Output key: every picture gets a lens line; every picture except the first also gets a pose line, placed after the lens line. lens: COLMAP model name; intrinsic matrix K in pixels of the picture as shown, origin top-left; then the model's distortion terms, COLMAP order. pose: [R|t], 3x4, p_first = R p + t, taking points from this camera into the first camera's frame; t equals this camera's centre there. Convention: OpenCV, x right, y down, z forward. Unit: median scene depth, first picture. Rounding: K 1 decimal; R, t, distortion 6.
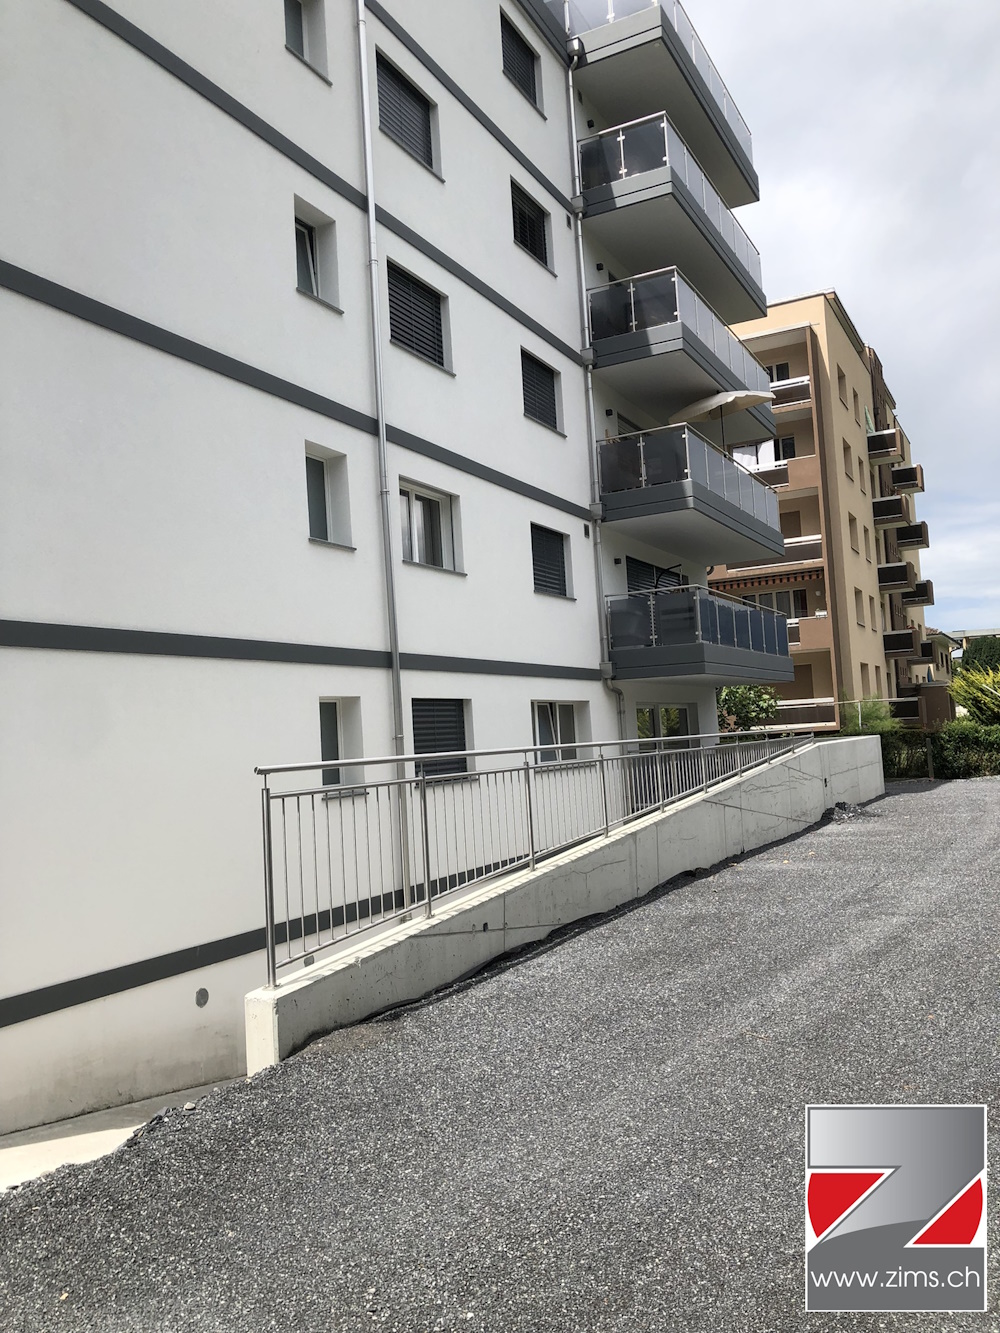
lens RADIAL K [[1099.0, 0, 496.7], [0, 1099.0, 667.1], [0, 0, 1]] dist [-0.001413, 0.004422]
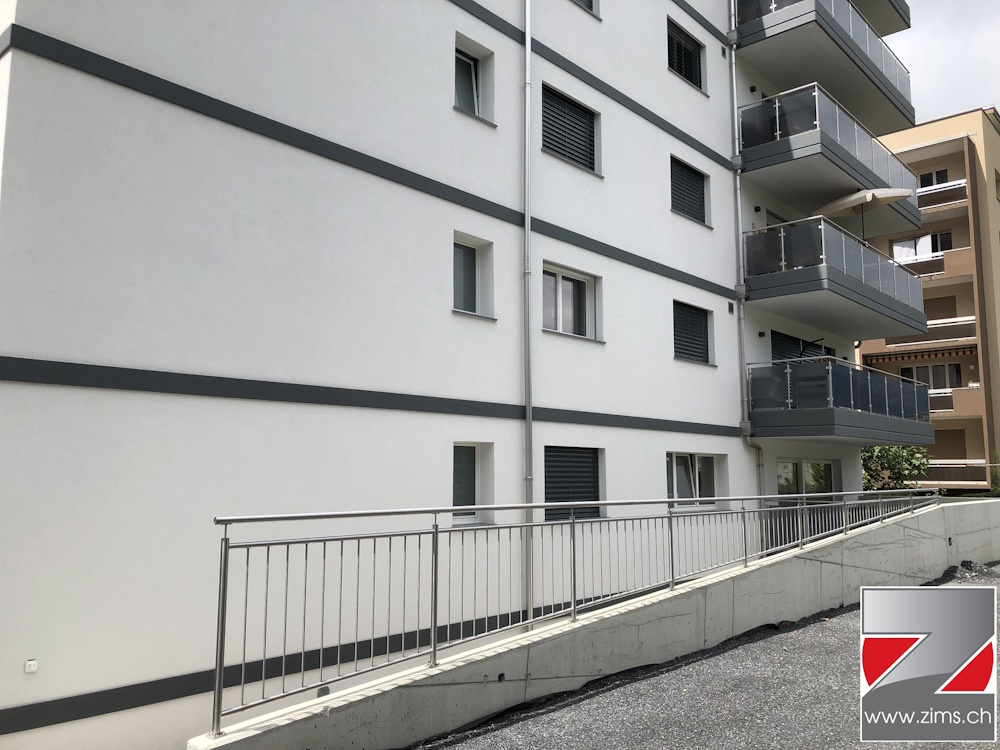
lens RADIAL K [[824.4, 0, 501.5], [0, 824.4, 373.2], [0, 0, 1]] dist [-0.001413, 0.004422]
pose [[0.966684, 0.027171, -0.254525, 0.090012], [-0.039747, 0.998223, -0.044398, -0.007945], [0.252867, 0.053035, 0.966046, 0.115634]]
